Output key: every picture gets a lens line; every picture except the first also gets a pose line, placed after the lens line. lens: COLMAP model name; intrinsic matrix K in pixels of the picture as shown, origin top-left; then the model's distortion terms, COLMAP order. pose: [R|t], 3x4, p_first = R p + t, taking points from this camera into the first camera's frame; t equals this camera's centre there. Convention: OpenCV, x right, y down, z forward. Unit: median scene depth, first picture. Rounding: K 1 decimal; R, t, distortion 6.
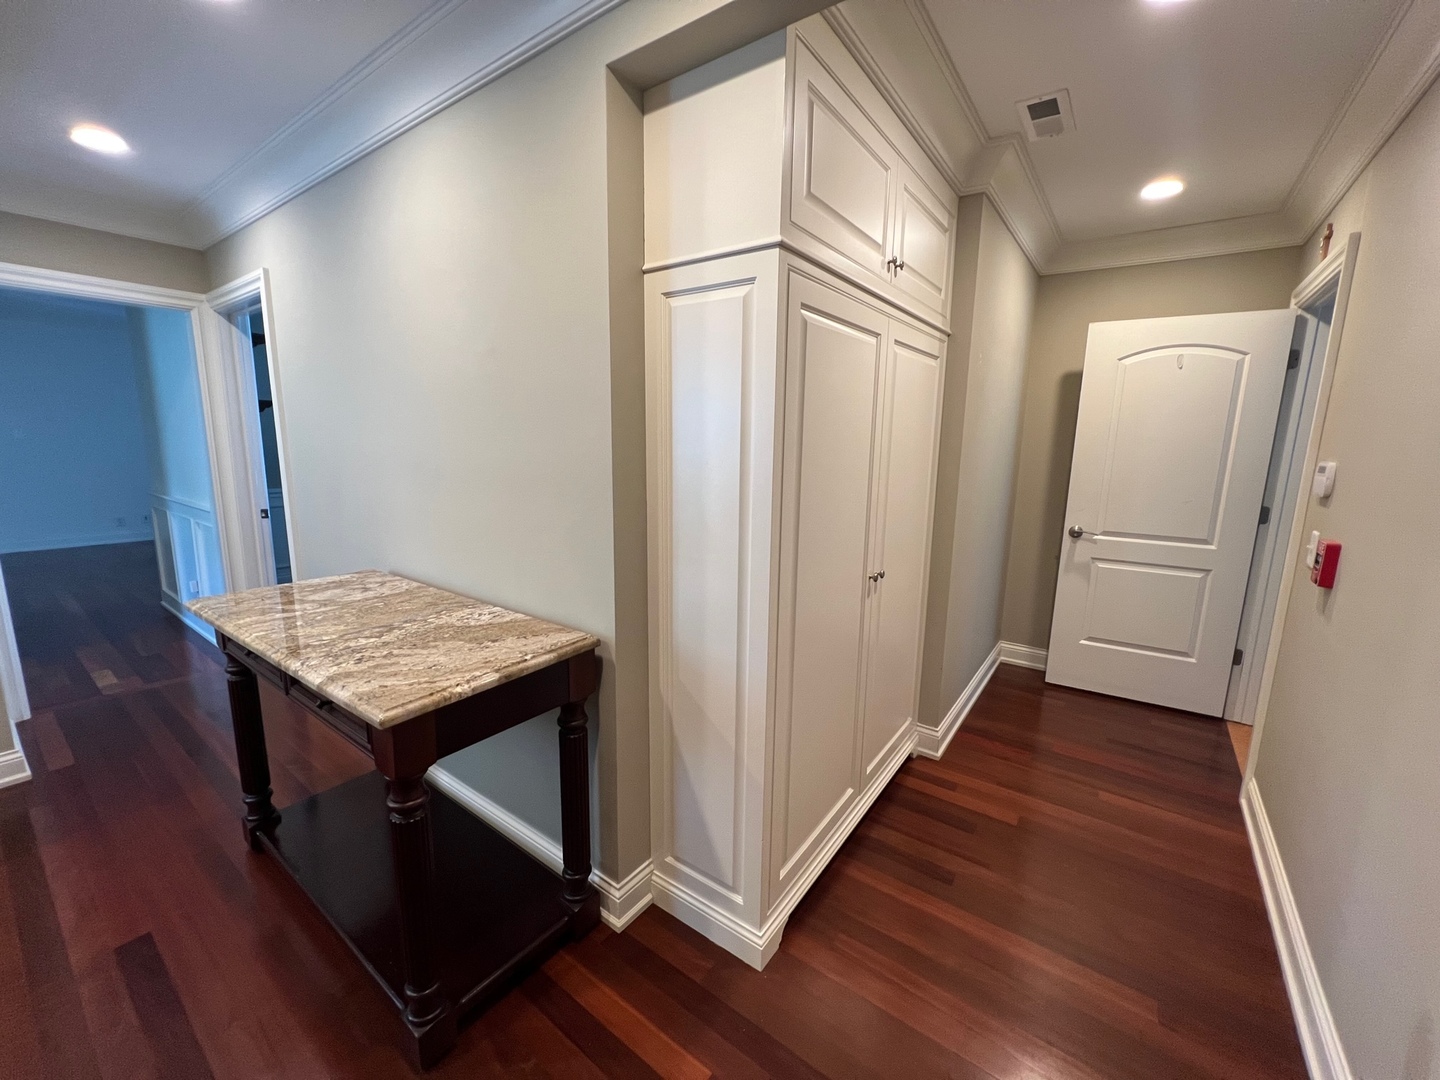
lens RADIAL K [[575.7, 0, 720.0], [0, 575.7, 540.0], [0, 0, 1]] dist [-0.001034, -0.000191]
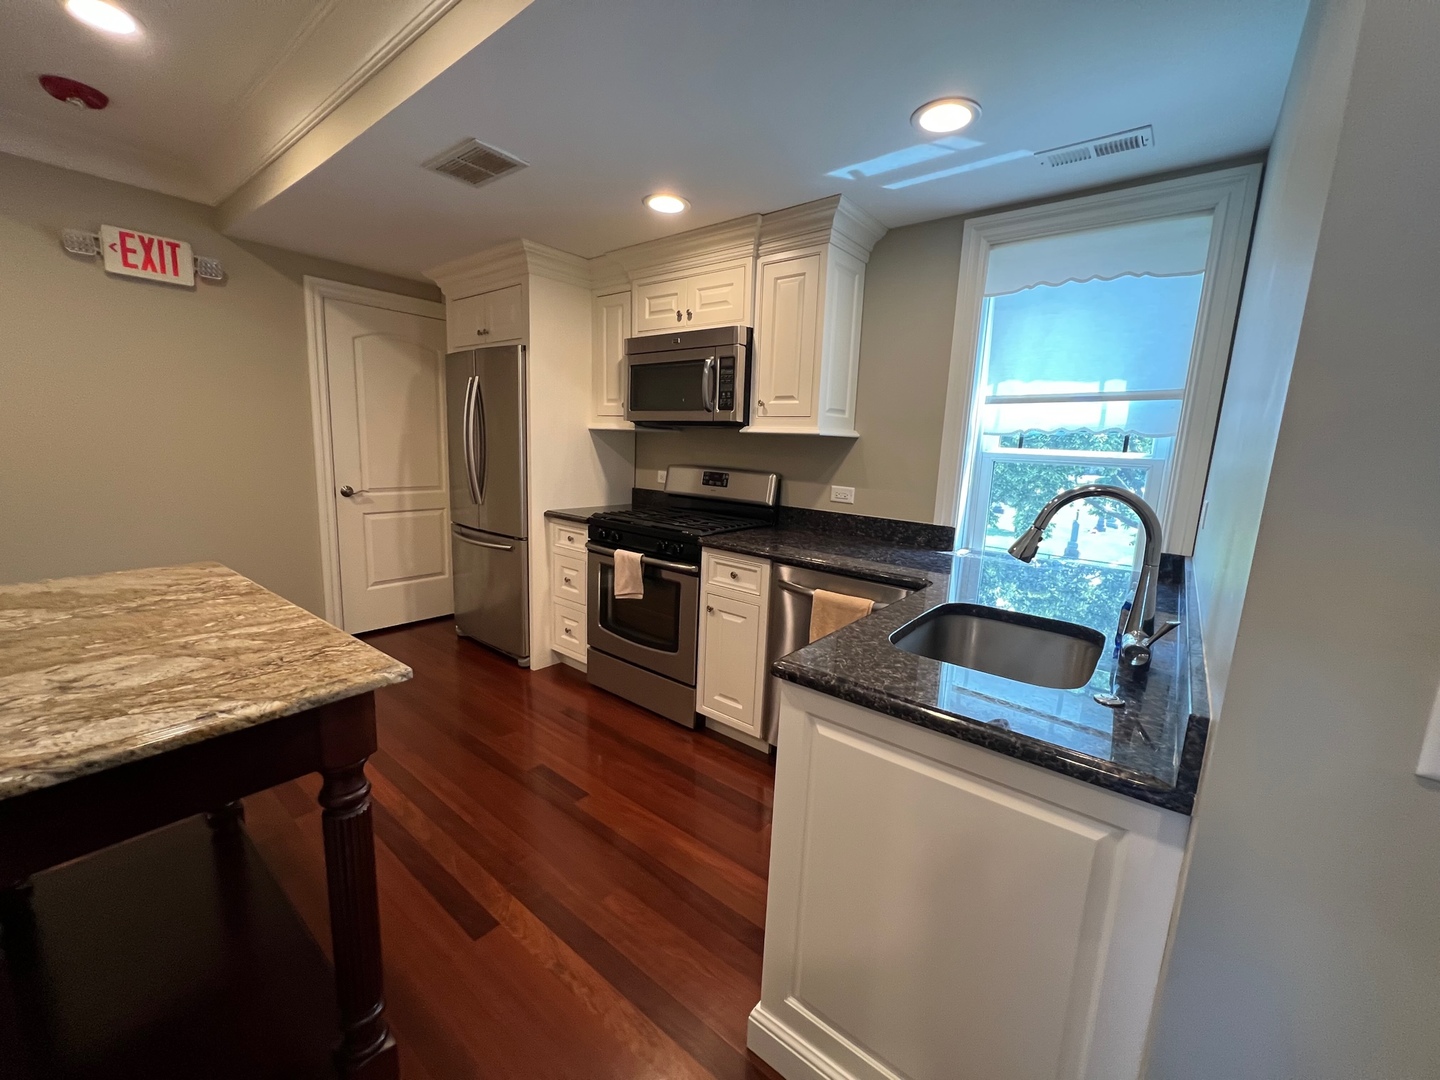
lens RADIAL K [[579.8, 0, 720.0], [0, 579.8, 540.0], [0, 0, 1]] dist [-0.001319, -0.000633]
pose [[-0.997257, -0.065627, 0.034239, -1.513580], [-0.049940, 0.937933, 0.343203, -0.281576], [-0.054637, 0.340552, -0.938637, 1.797703]]
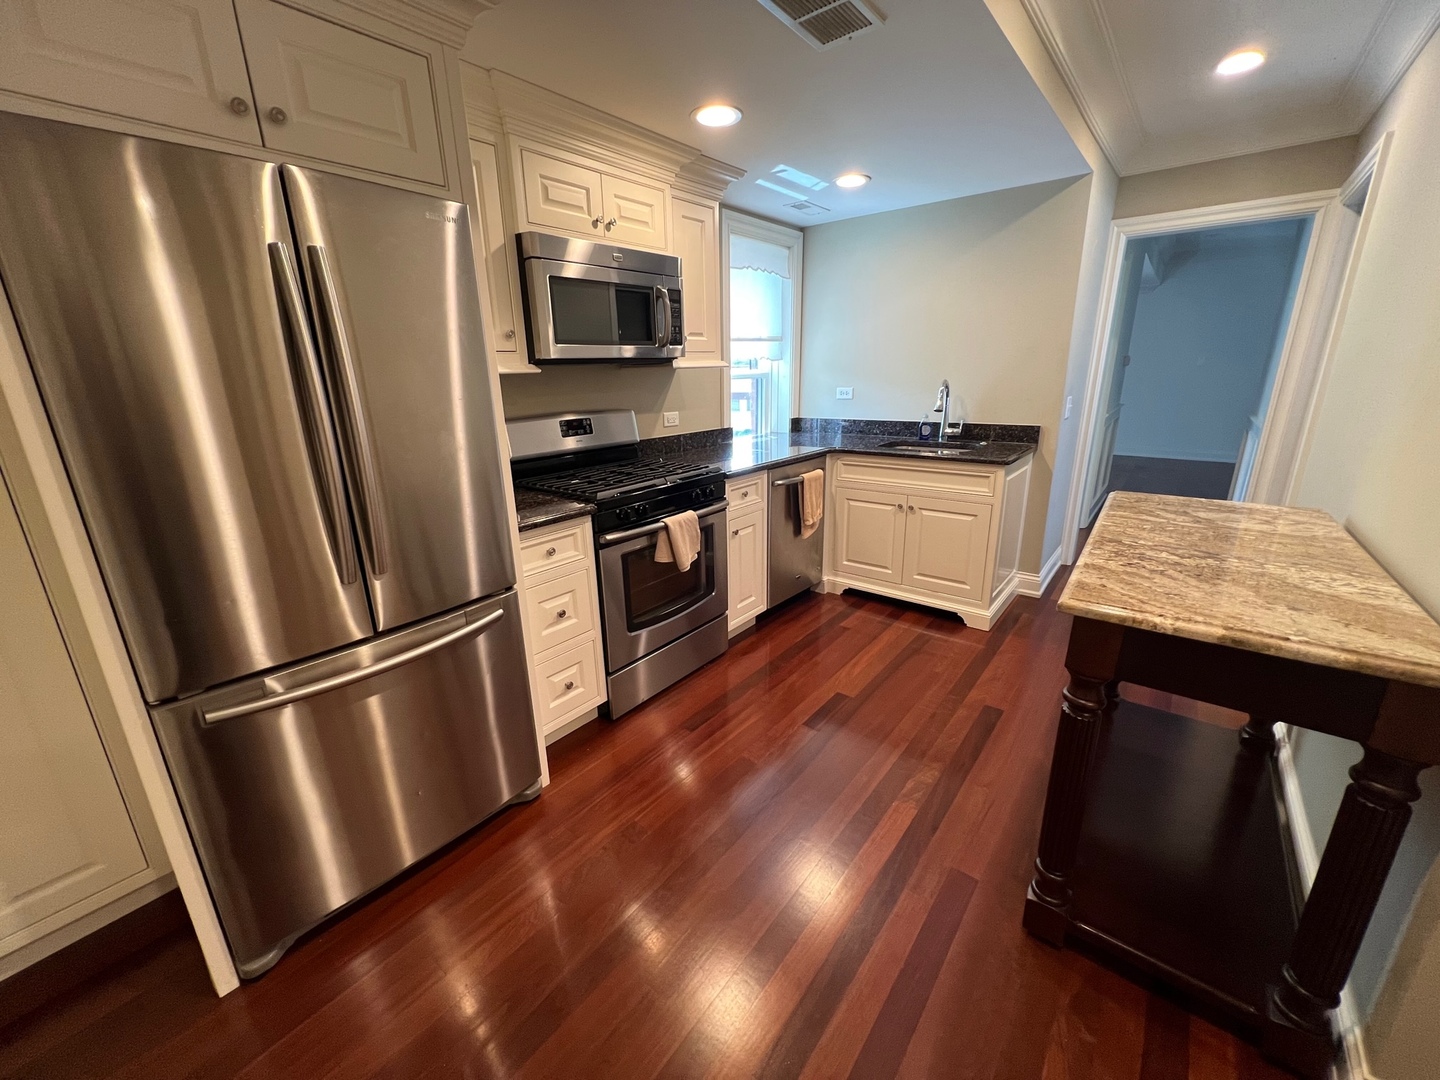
lens RADIAL K [[579.8, 0, 720.0], [0, 579.8, 540.0], [0, 0, 1]] dist [-0.001319, -0.000633]
pose [[-0.038872, 0.268551, -0.962481, 0.328085], [-0.156446, 0.949695, 0.271301, 0.005679], [0.986921, 0.161123, 0.005097, 0.259022]]
